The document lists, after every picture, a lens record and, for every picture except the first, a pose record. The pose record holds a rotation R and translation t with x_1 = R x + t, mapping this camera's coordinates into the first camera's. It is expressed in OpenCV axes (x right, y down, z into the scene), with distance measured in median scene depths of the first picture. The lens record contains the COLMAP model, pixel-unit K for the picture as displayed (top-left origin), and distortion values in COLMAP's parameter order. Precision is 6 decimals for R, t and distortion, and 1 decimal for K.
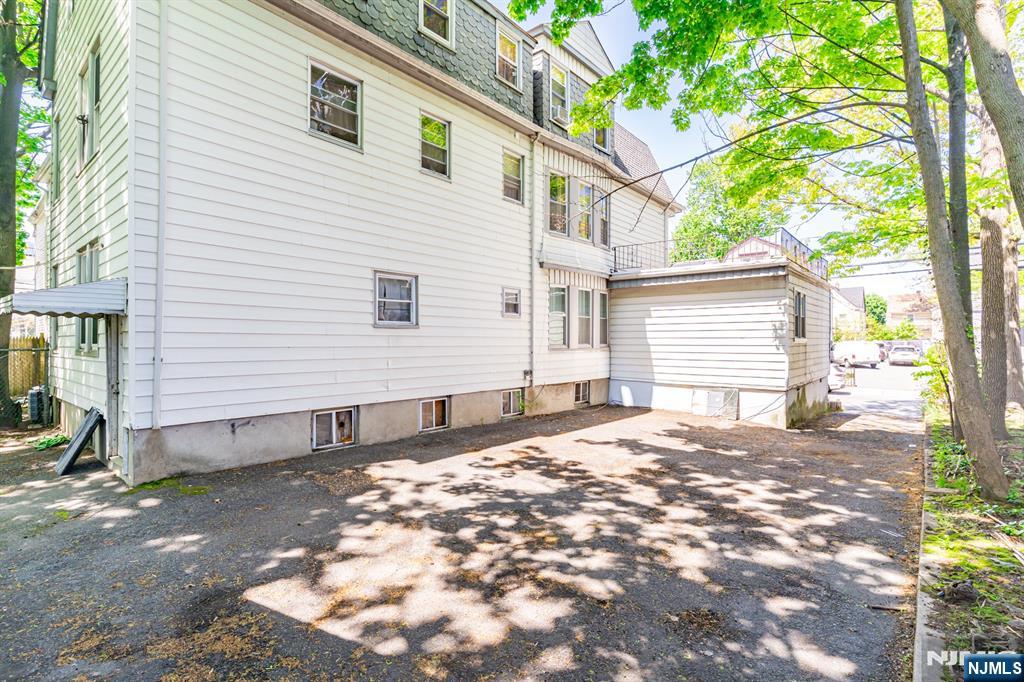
lens RADIAL K [[492.5, 0, 512.0], [0, 492.5, 341.0], [0, 0, 1]] dist [0.001107, 0.000035]
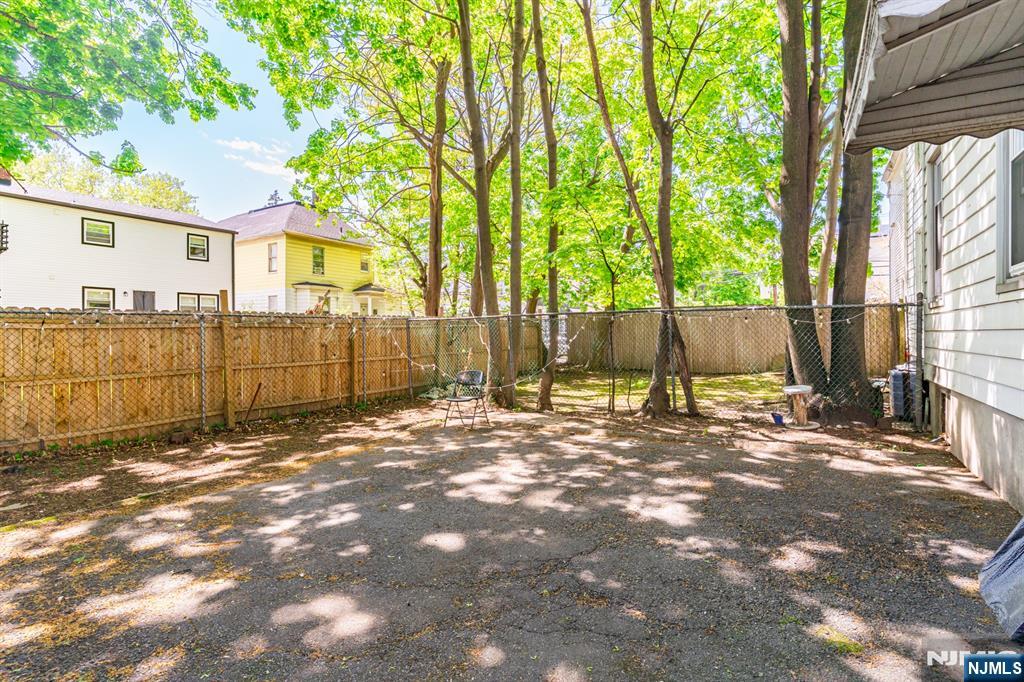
lens RADIAL K [[482.7, 0, 509.5], [0, 482.7, 329.6], [0, 0, 1]] dist [-0.002116, -0.000369]
pose [[0.137907, -0.007442, -0.990417, -0.517149], [0.005977, 0.999960, -0.006681, 0.060418], [0.990427, -0.004998, 0.137946, 0.508091]]
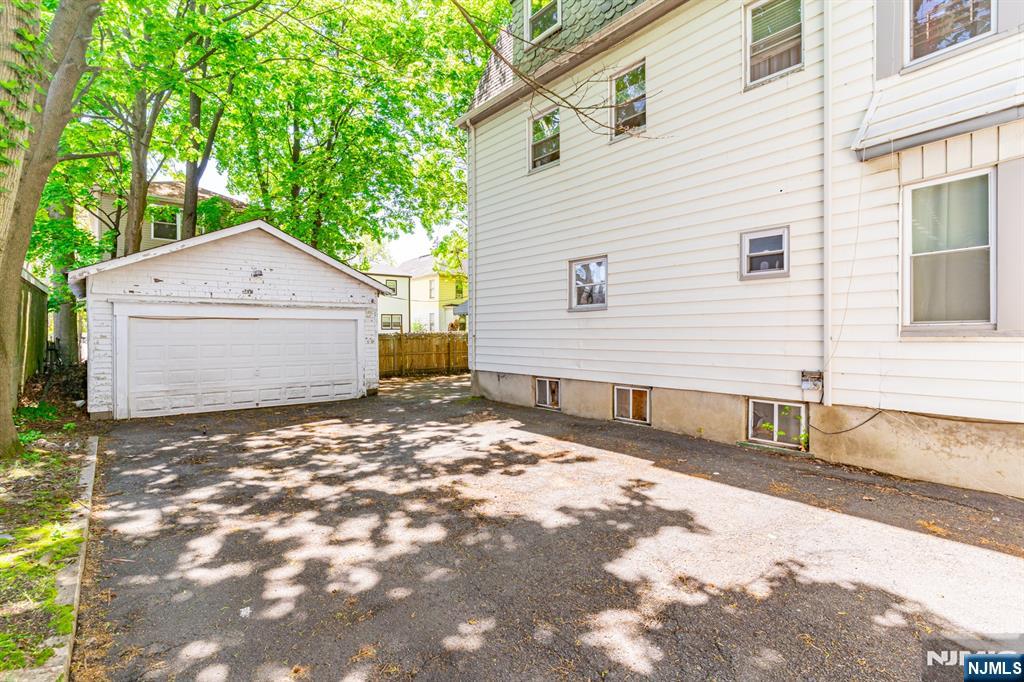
lens RADIAL K [[508.3, 0, 509.1], [0, 508.3, 330.1], [0, 0, 1]] dist [0.000319, 0.000166]
pose [[-0.201692, -0.003315, -0.979443, 0.944183], [0.009928, 0.999936, -0.005429, 0.020877], [0.979399, -0.010819, -0.201647, 1.165660]]
